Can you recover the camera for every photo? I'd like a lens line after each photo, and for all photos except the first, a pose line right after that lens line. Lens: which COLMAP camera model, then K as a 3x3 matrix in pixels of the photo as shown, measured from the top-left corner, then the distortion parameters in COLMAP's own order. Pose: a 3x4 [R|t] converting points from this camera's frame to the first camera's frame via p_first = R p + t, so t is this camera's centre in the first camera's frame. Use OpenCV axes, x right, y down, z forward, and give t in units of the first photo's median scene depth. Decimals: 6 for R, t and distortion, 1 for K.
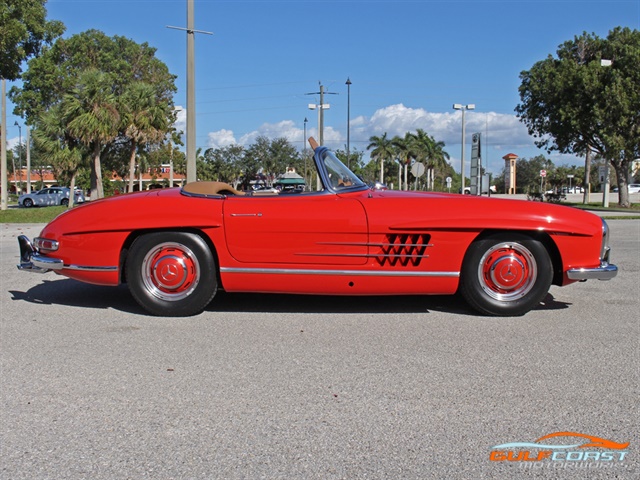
lens RADIAL K [[708.7, 0, 329.1], [0, 708.7, 224.6], [0, 0, 1]] dist [-0.099821, 0.000000]
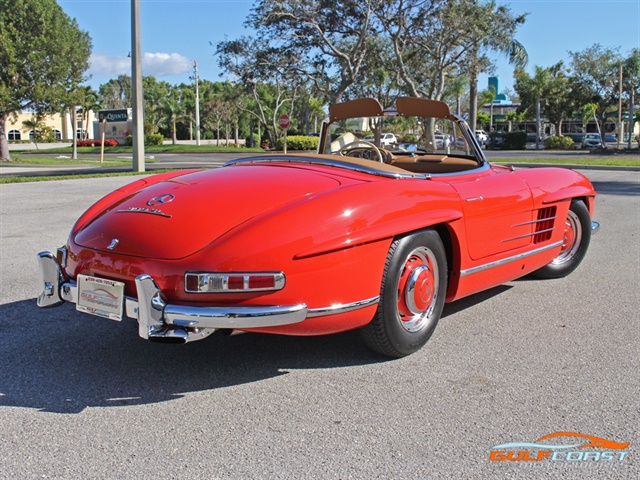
lens RADIAL K [[718.9, 0, 338.1], [0, 718.9, 229.4], [0, 0, 1]] dist [-0.106145, 0.000000]
pose [[0.569745, -0.101736, 0.815500, -0.113894], [0.039191, 0.994542, 0.096692, -0.008279], [-0.820886, -0.023130, 0.570623, 0.091523]]
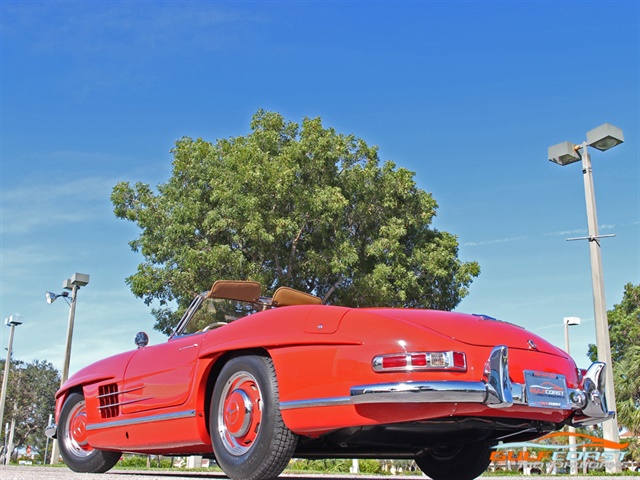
lens RADIAL K [[757.3, 0, 318.0], [0, 757.3, 239.7], [0, 0, 1]] dist [-0.092808, 0.000000]
pose [[0.567247, -0.238777, -0.788172, 0.163165], [-0.059430, 0.942682, -0.328358, 0.017235], [0.821400, 0.233101, 0.520543, 0.142916]]
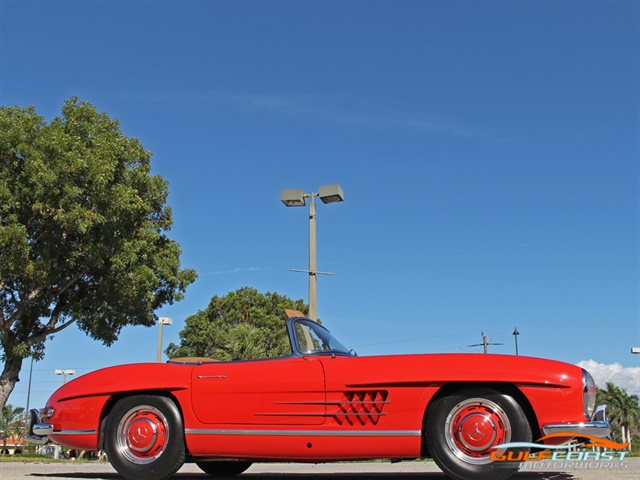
lens RADIAL K [[739.5, 0, 322.3], [0, 739.5, 231.6], [0, 0, 1]] dist [-0.093981, 0.000000]
pose [[0.967547, -0.078356, -0.240235, 0.042092], [-0.009589, 0.938638, -0.344771, 0.020994], [0.252509, 0.335886, 0.907425, 0.000224]]
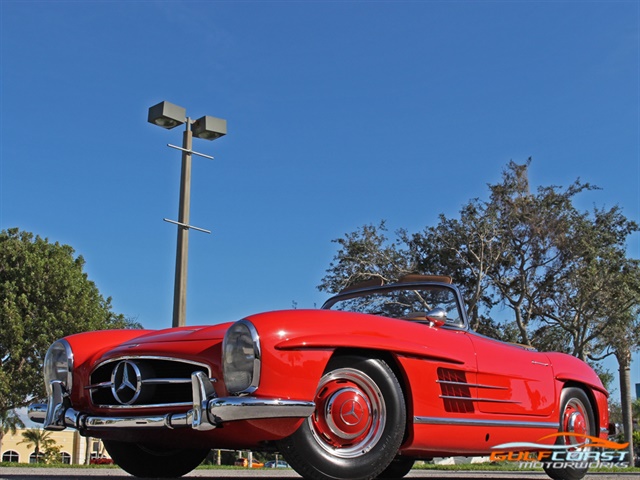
lens RADIAL K [[939.2, 0, 334.1], [0, 939.2, 223.2], [0, 0, 1]] dist [-0.079696, 0.000000]
pose [[0.650636, 0.202160, 0.731987, -0.099100], [0.032537, 0.955608, -0.292840, 0.017854], [-0.758693, 0.214348, 0.615175, 0.115168]]
